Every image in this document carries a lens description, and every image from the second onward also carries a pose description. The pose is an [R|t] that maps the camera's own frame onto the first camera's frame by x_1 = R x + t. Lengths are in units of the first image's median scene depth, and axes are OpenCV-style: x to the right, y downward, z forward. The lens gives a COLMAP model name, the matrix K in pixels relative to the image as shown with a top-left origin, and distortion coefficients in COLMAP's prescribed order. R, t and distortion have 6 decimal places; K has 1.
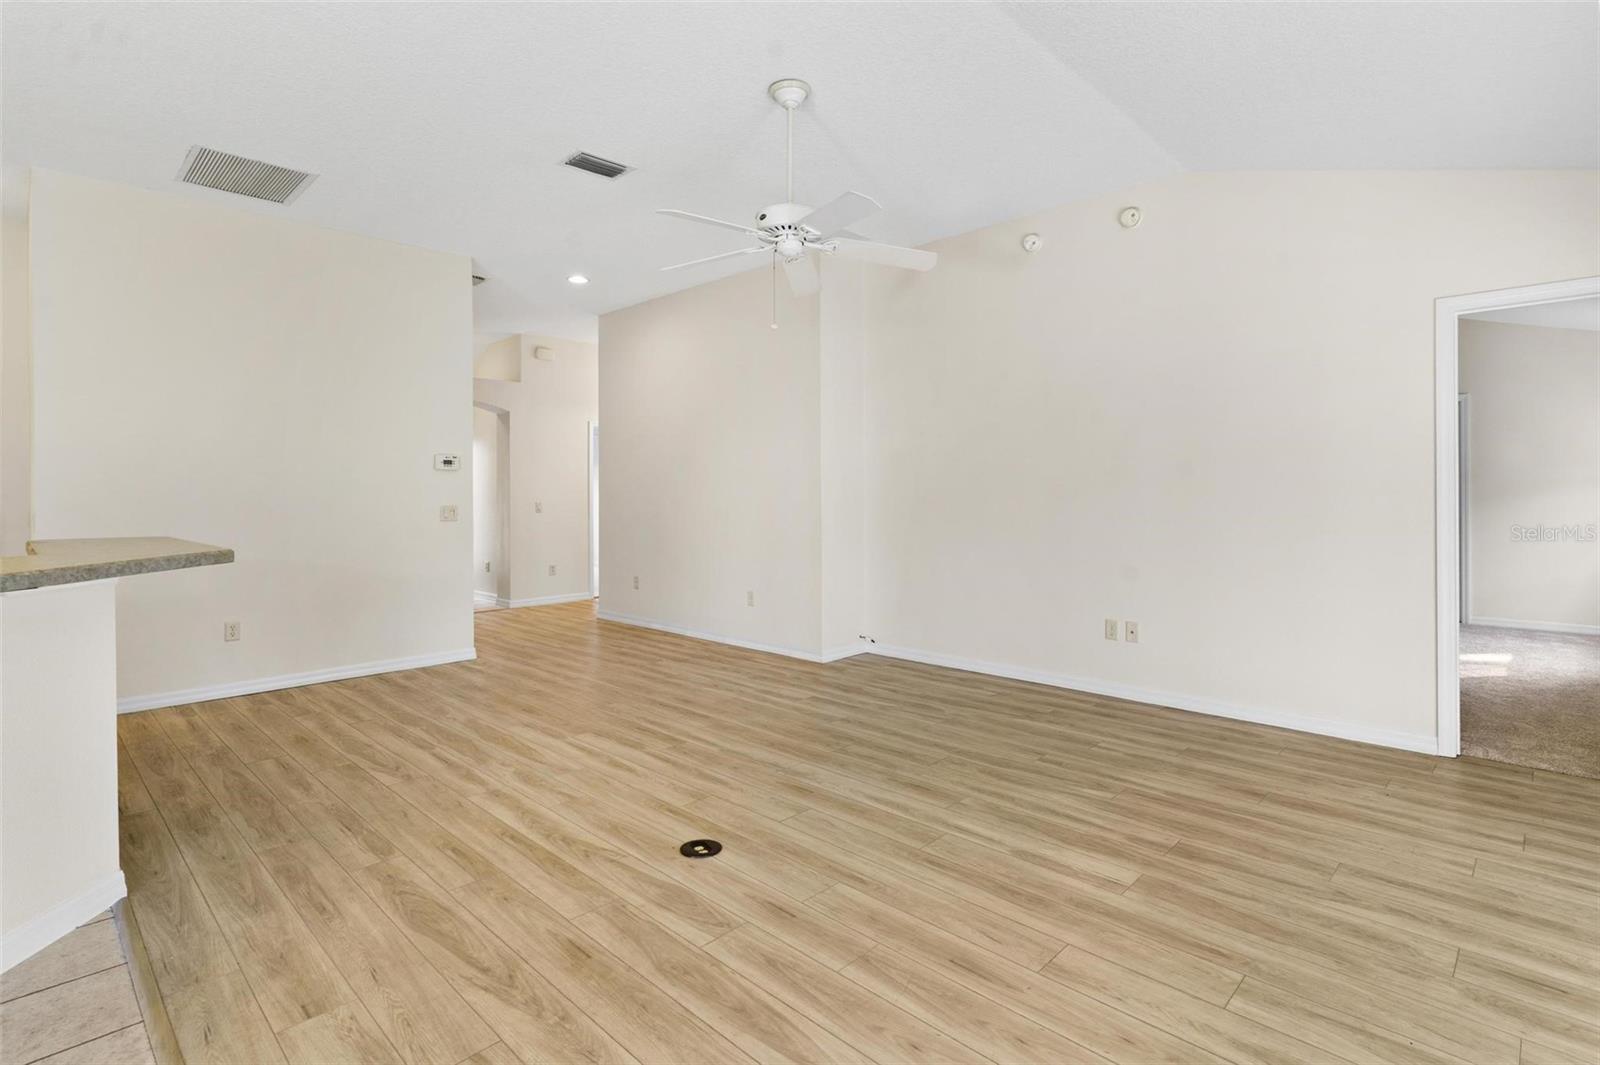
lens RADIAL K [[783.1, 0, 802.2], [0, 783.1, 500.8], [0, 0, 1]] dist [-0.000275, 0.000126]
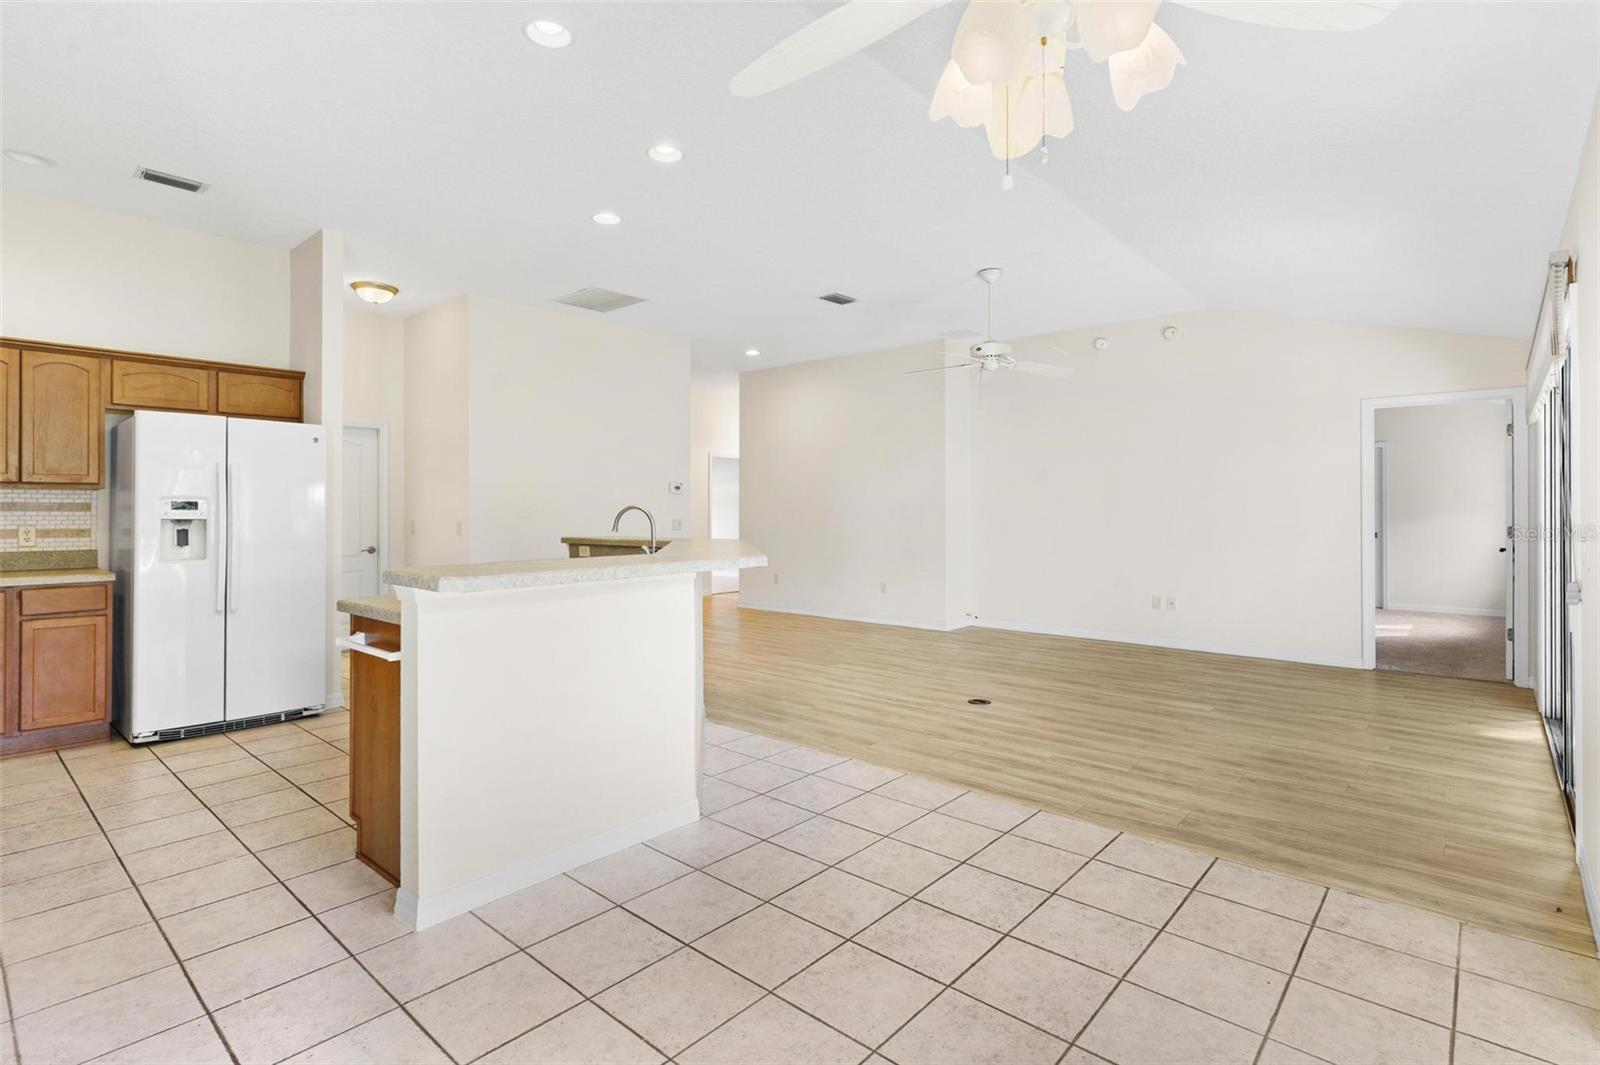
lens RADIAL K [[771.2, 0, 800.2], [0, 771.2, 512.3], [0, 0, 1]] dist [-0.000854, 0.000366]
pose [[0.998981, 0.007447, 0.044518, -0.492304], [-0.007054, 0.999935, -0.008996, 0.008770], [-0.044582, 0.008673, 0.998968, -0.628791]]
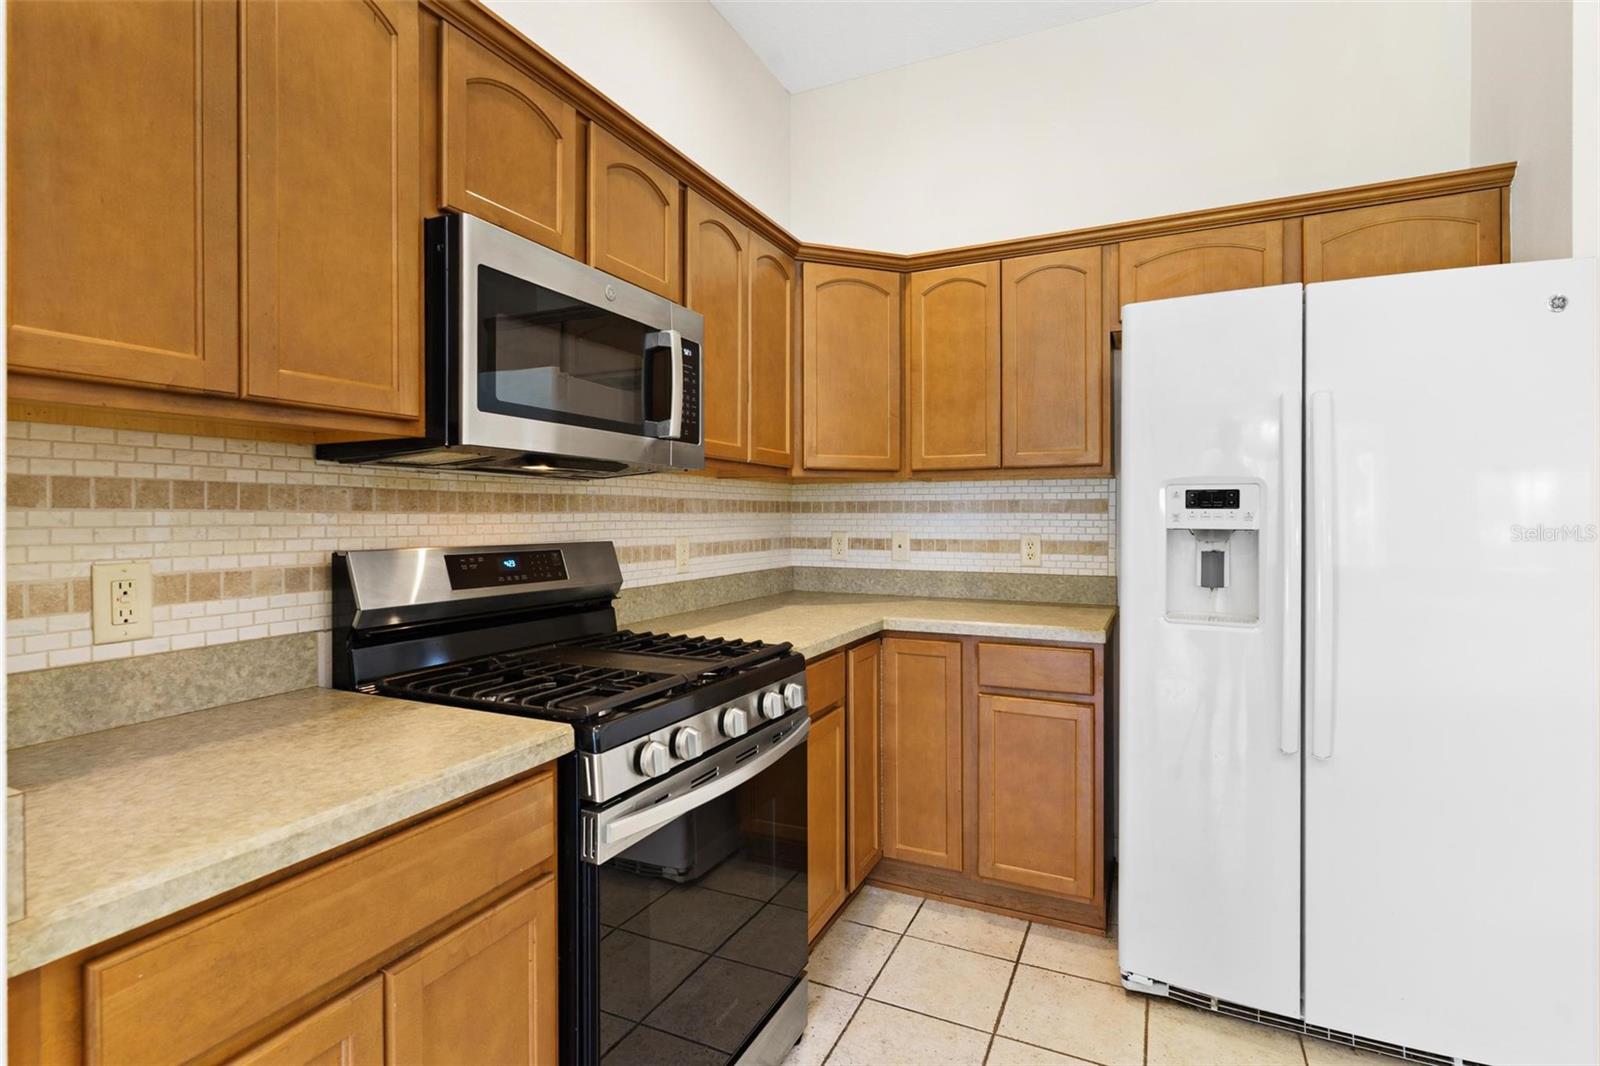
lens RADIAL K [[762.8, 0, 800.3], [0, 762.8, 514.7], [0, 0, 1]] dist [0.001638, 0.000115]
pose [[0.321265, 0.007922, -0.946956, -0.971245], [-0.015582, 0.999874, 0.003078, 0.008144], [0.946861, 0.013766, 0.321348, 0.145421]]
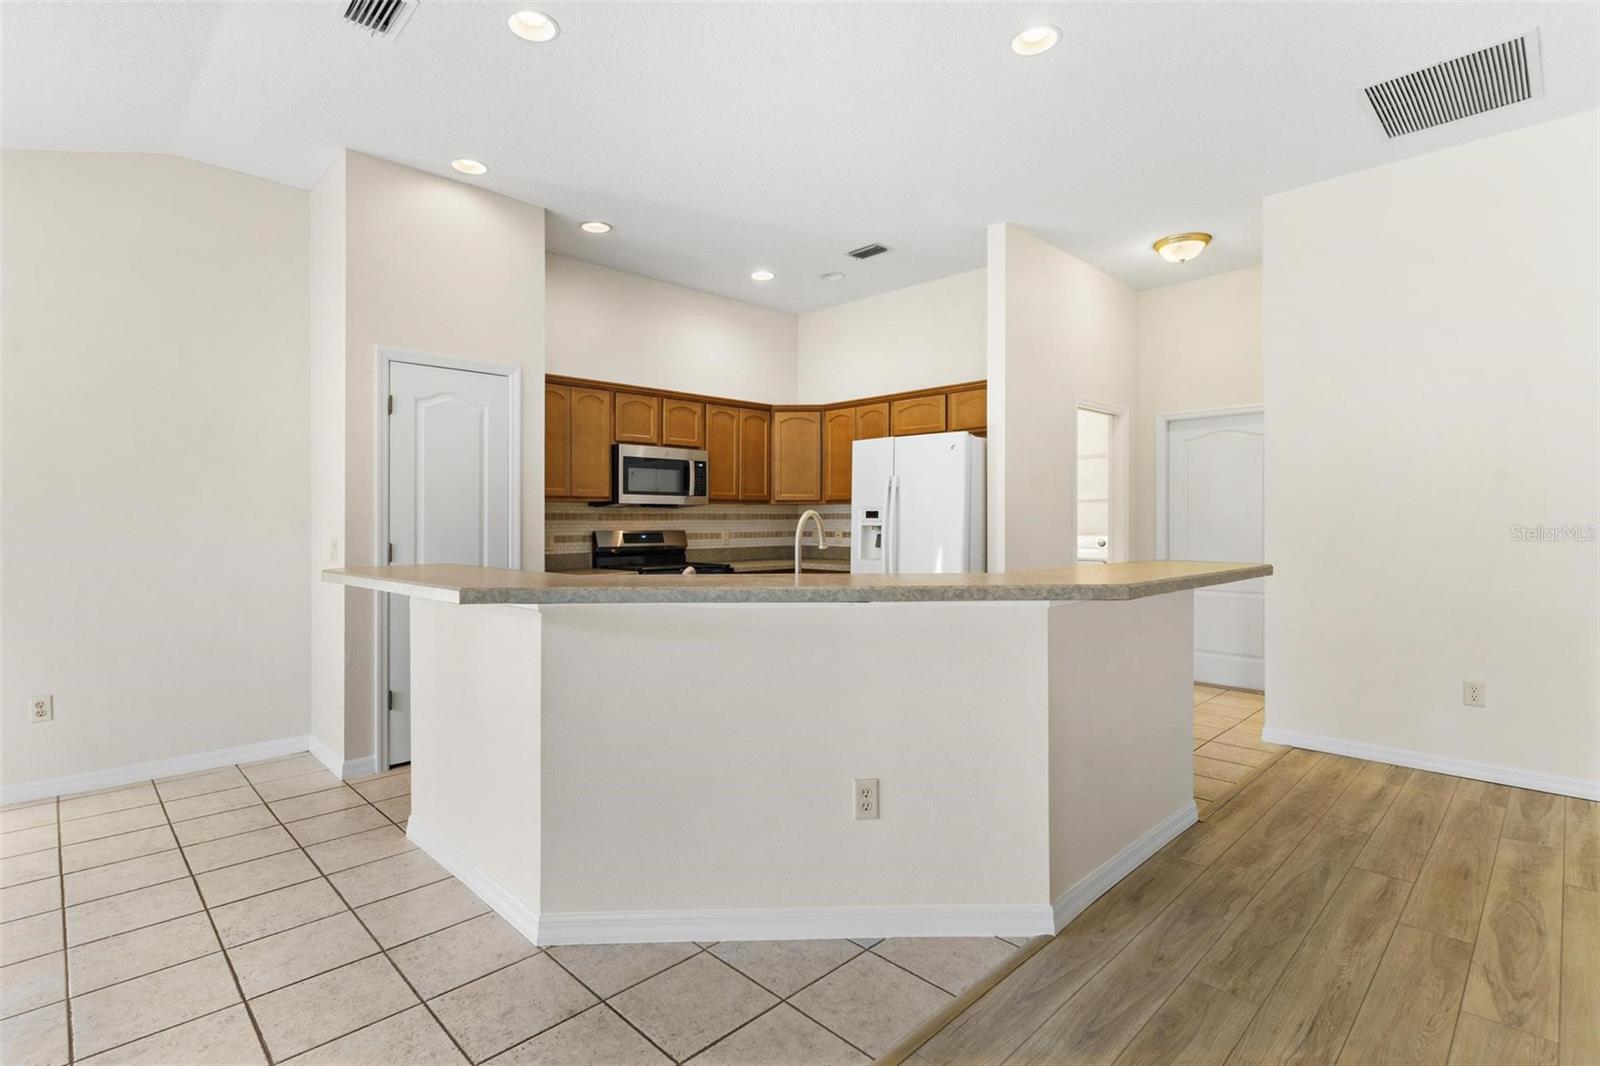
lens RADIAL K [[771.2, 0, 800.2], [0, 771.2, 512.8], [0, 0, 1]] dist [-0.000854, 0.000366]
pose [[-0.021143, -0.000311, -0.999776, 0.059849], [-0.009880, 0.999951, -0.000102, -0.007069], [0.999728, 0.009876, -0.021145, 0.476771]]
